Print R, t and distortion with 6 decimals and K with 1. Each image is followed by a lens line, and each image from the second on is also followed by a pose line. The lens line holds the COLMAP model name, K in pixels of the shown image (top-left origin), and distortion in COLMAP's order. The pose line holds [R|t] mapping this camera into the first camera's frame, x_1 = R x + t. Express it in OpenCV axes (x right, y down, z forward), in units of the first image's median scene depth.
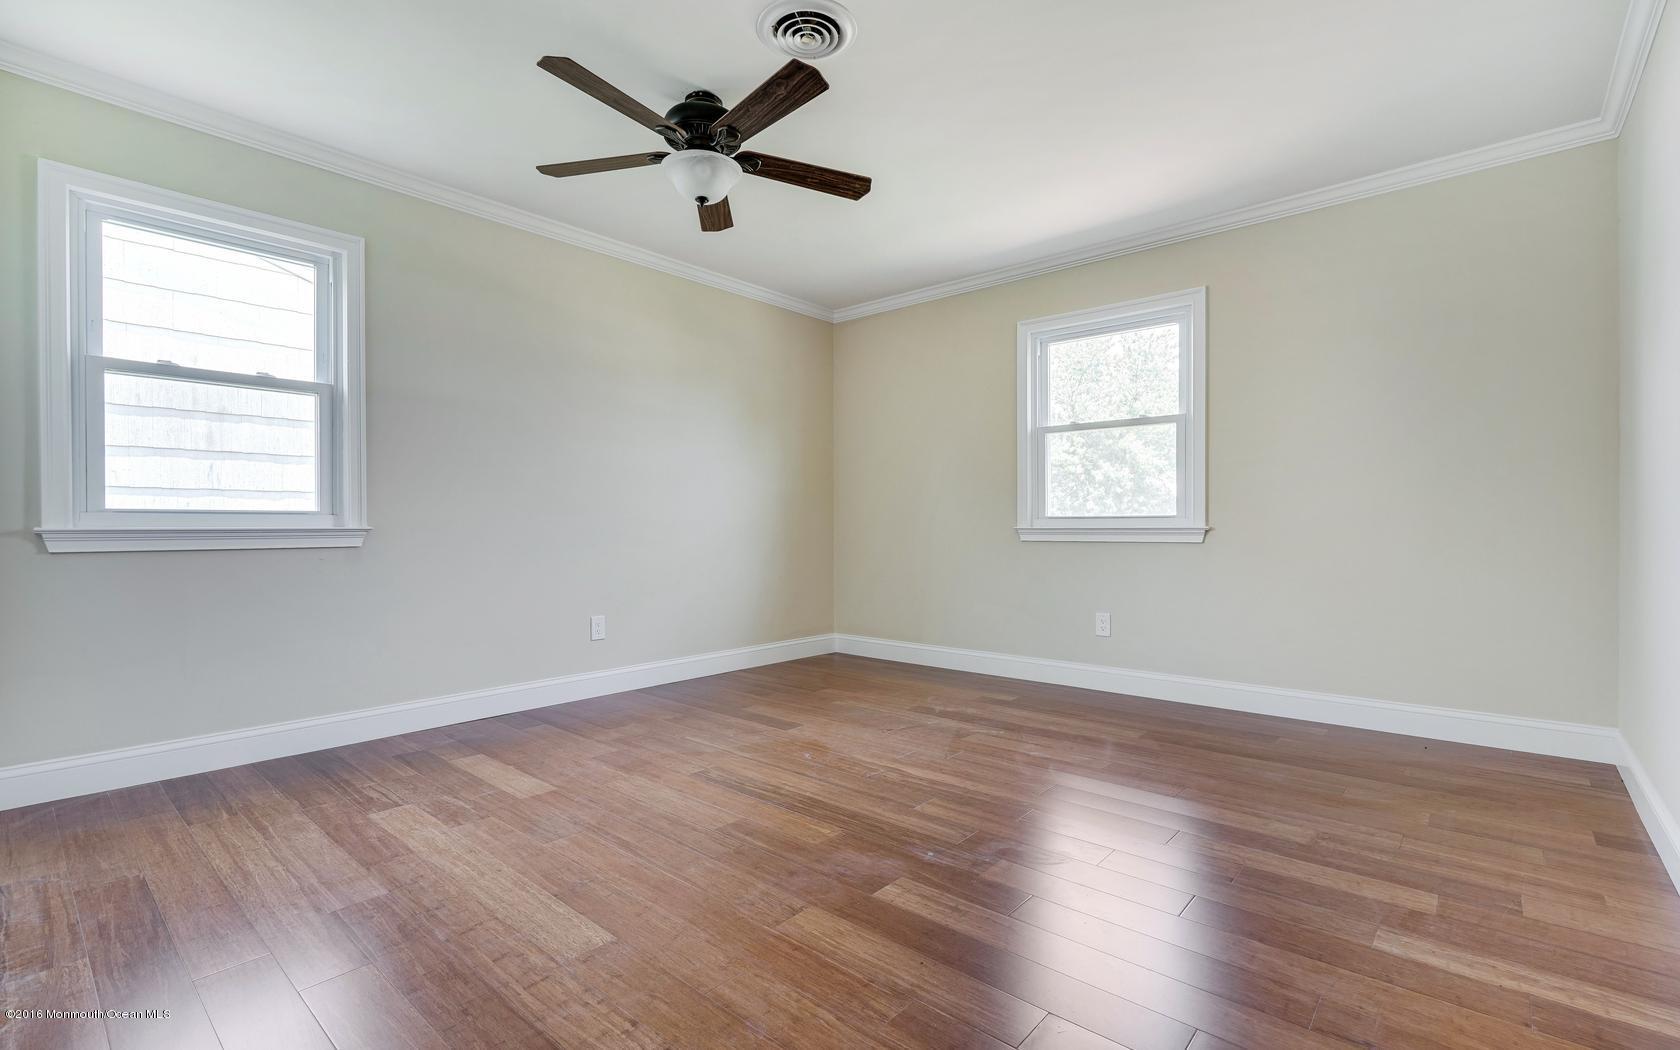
lens RADIAL K [[774.4, 0, 833.6], [0, 774.4, 524.9], [0, 0, 1]] dist [-0.003898, 0.000070]
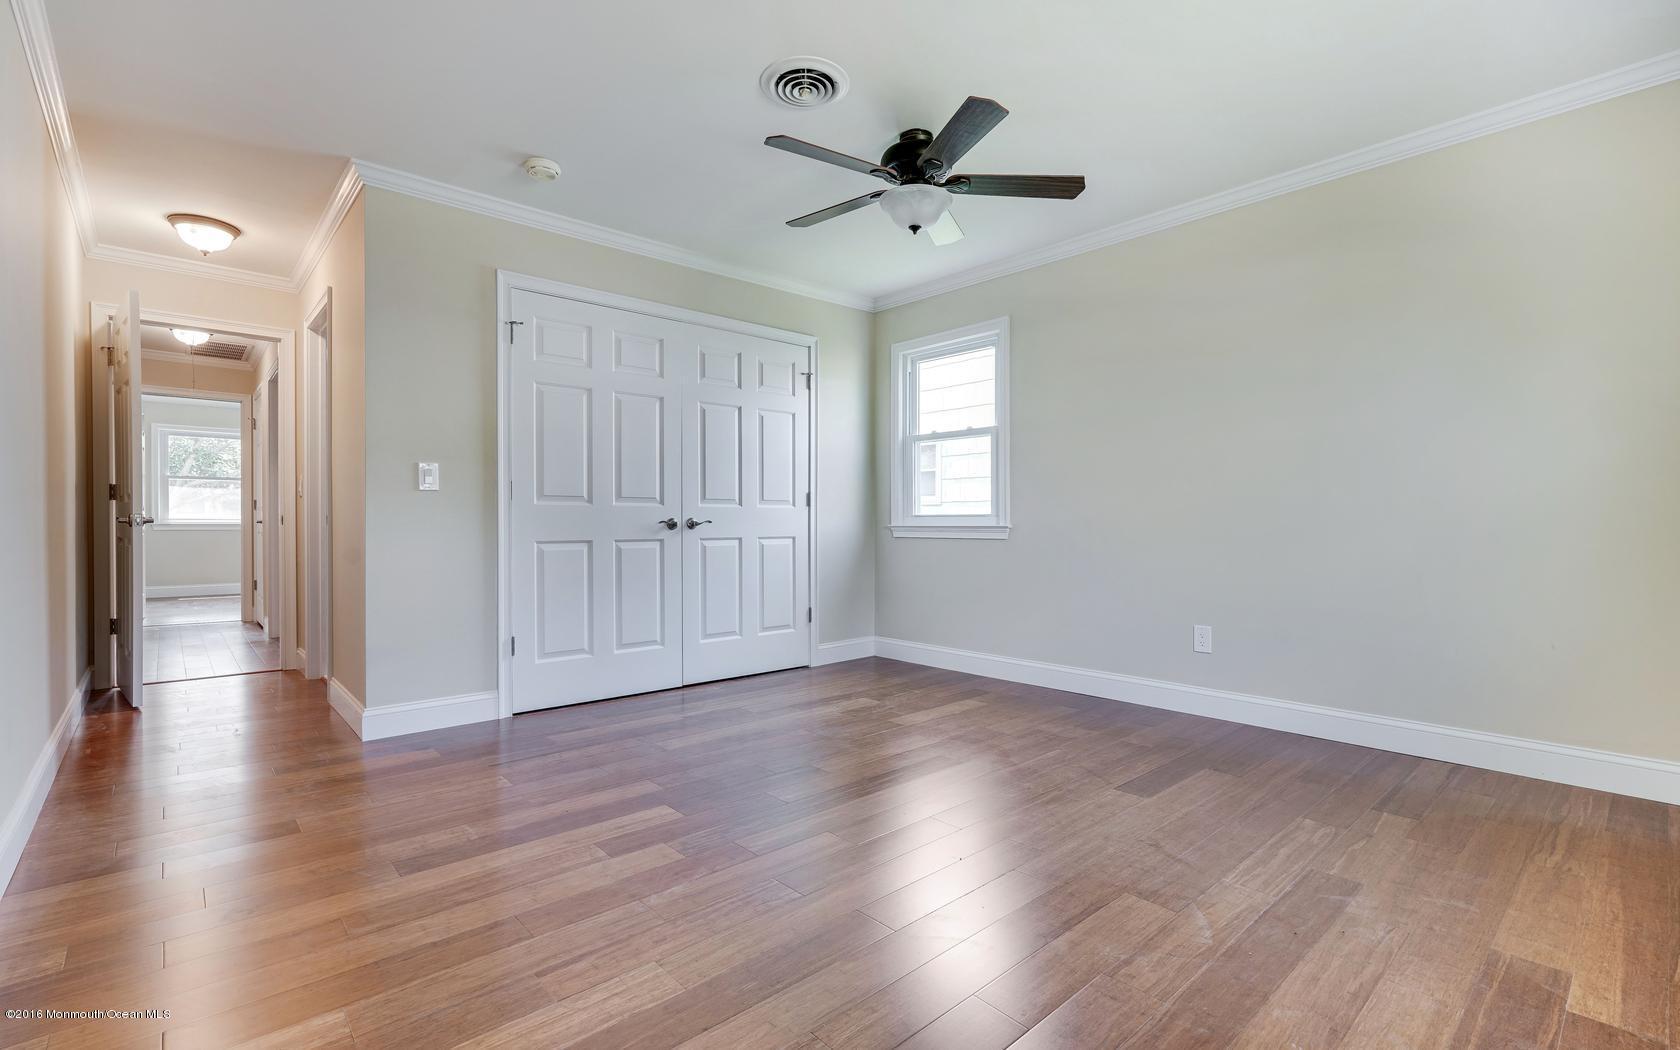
lens RADIAL K [[774.4, 0, 846.8], [0, 774.4, 522.3], [0, 0, 1]] dist [-0.003898, 0.000070]
pose [[-0.138362, -0.001680, -0.990380, 0.820350], [-0.000347, 0.999999, -0.001648, 0.000735], [0.990382, 0.000116, -0.138362, 0.932063]]
